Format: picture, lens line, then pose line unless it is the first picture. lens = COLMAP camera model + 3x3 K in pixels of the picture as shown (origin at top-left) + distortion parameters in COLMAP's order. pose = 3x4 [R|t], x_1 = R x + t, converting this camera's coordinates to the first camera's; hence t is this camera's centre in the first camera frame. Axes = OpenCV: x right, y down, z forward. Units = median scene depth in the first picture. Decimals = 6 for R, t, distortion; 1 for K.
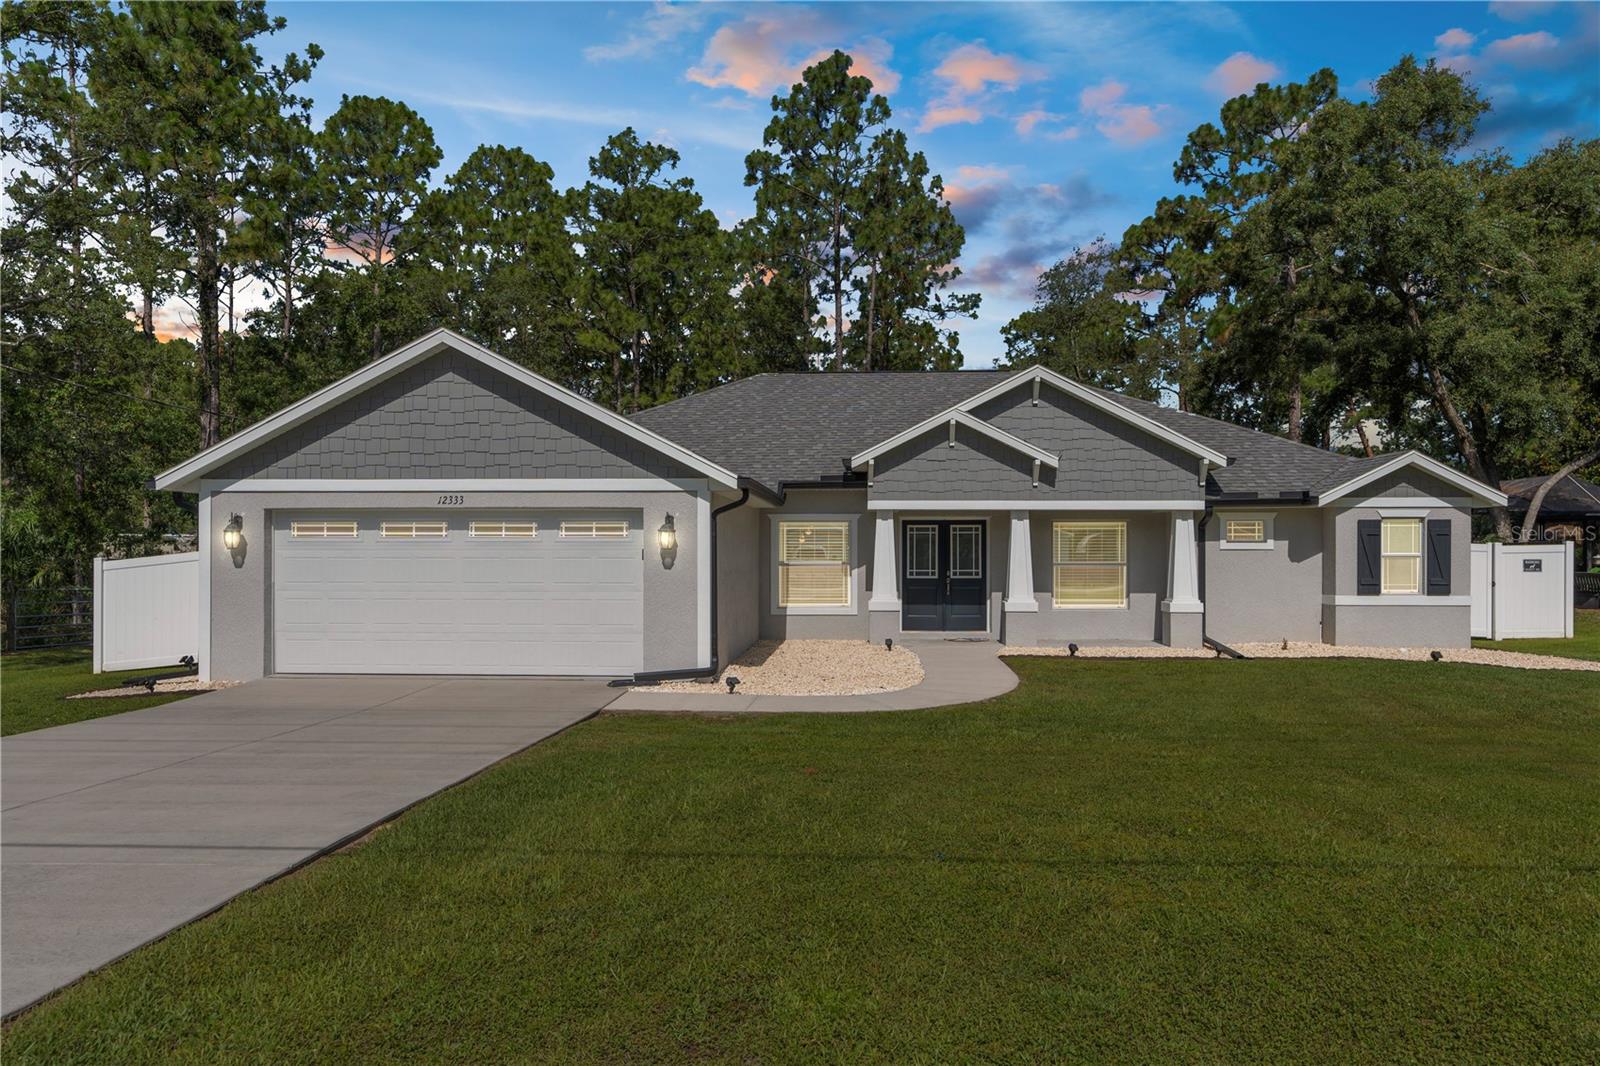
lens RADIAL K [[1090.0, 0, 792.8], [0, 1090.0, 563.8], [0, 0, 1]] dist [-0.002854, 0.001339]
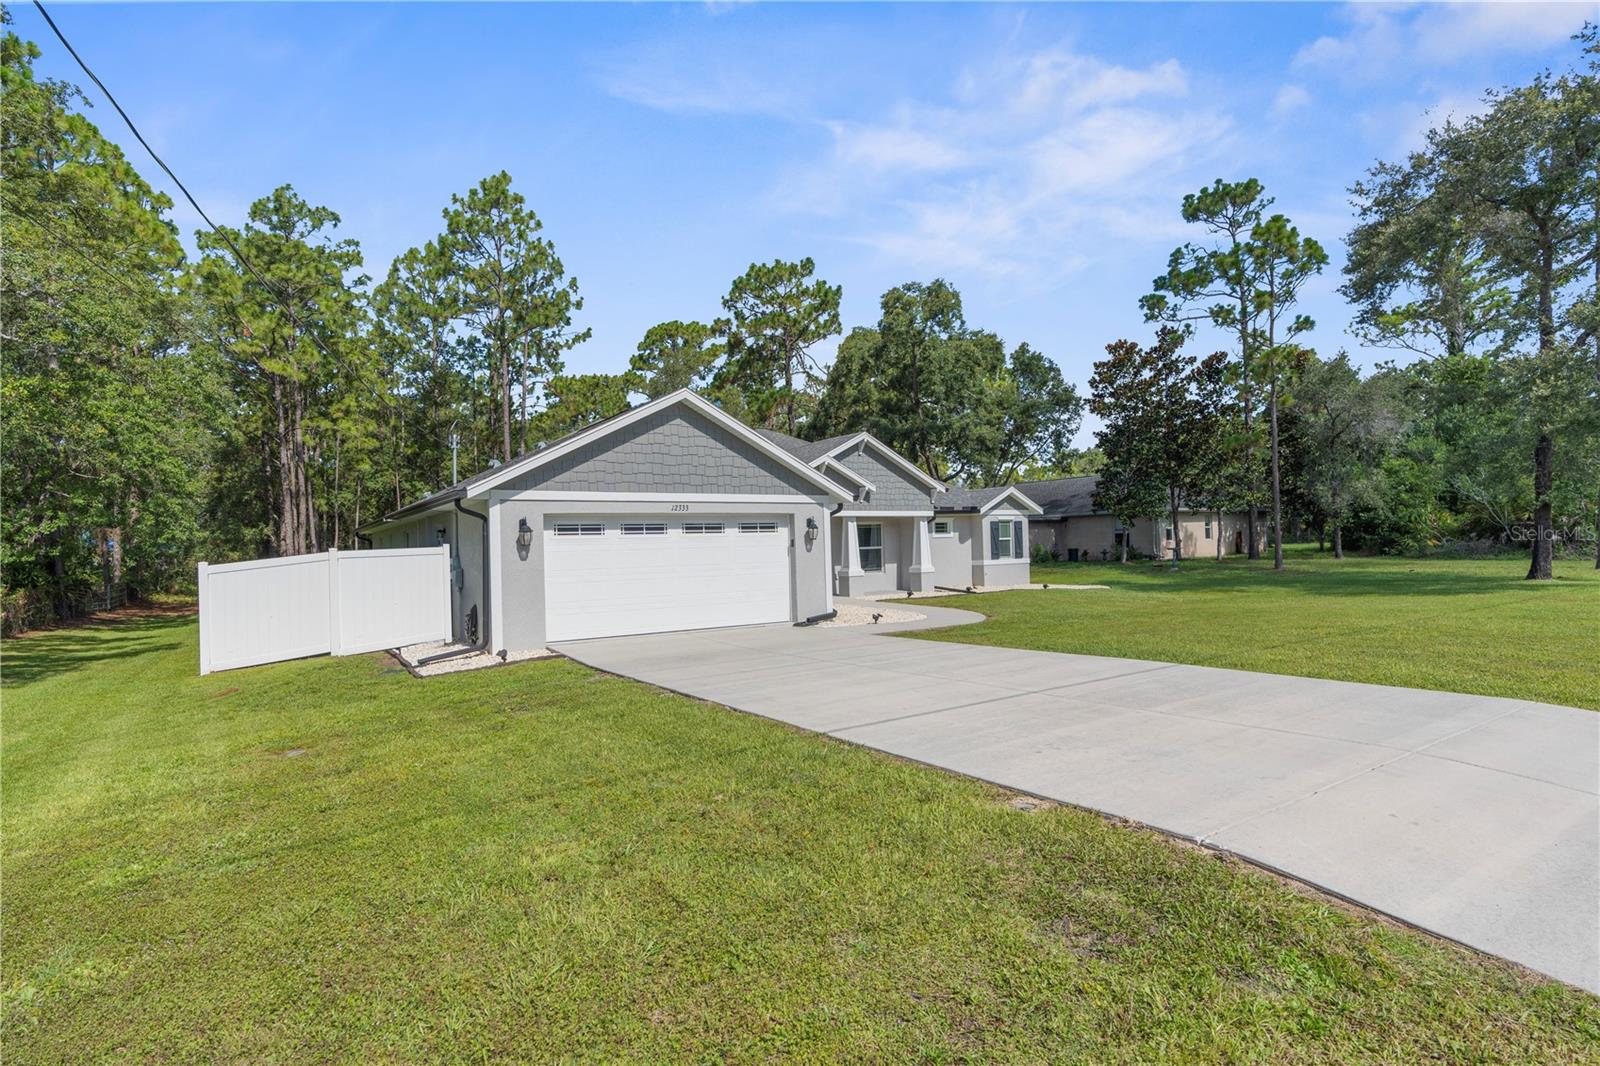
lens RADIAL K [[814.8, 0, 800.0], [0, 814.8, 533.0], [0, 0, 1]] dist [-0.004435, -0.000571]
pose [[0.795003, -0.012834, 0.606469, -0.630774], [0.034193, 0.999135, -0.023678, 0.003763], [-0.605641, 0.039561, 0.794754, 0.044983]]
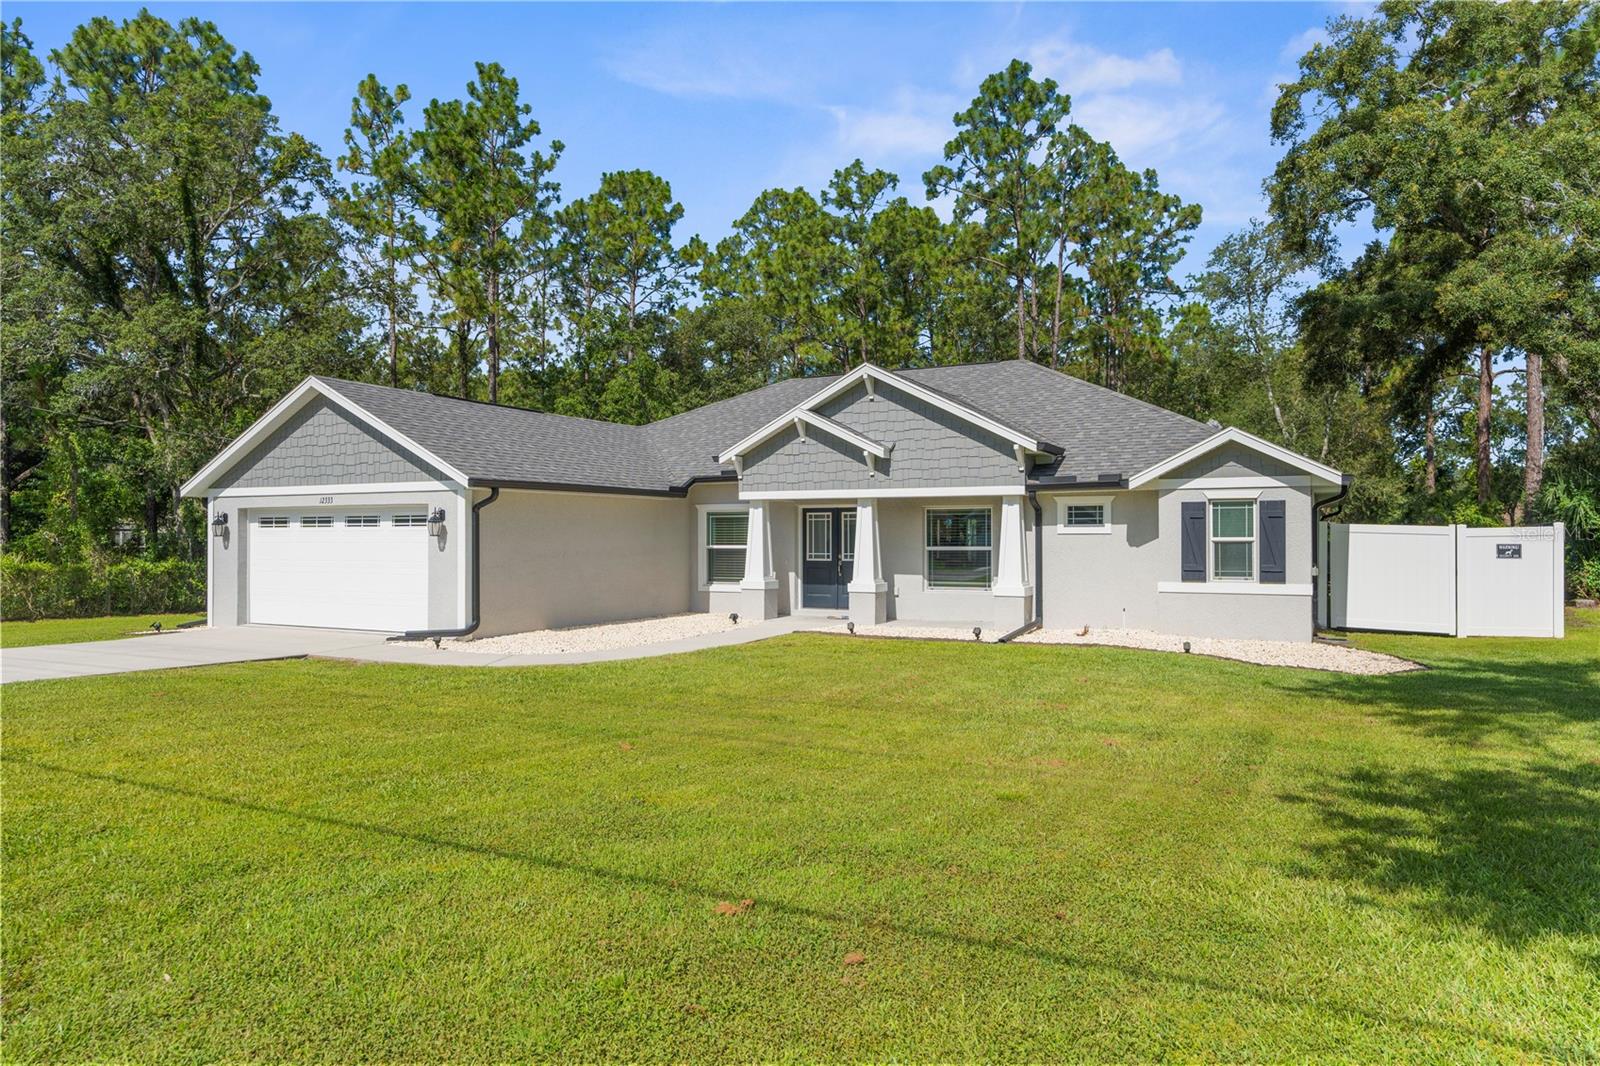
lens RADIAL K [[1014.2, 0, 800.0], [0, 1014.2, 533.0], [0, 0, 1]] dist [0.001020, 0.000306]
pose [[0.914030, -0.003596, -0.405630, 0.564320], [-0.001842, 0.999914, -0.013016, -0.001441], [0.405641, 0.012644, 0.913945, 0.057702]]
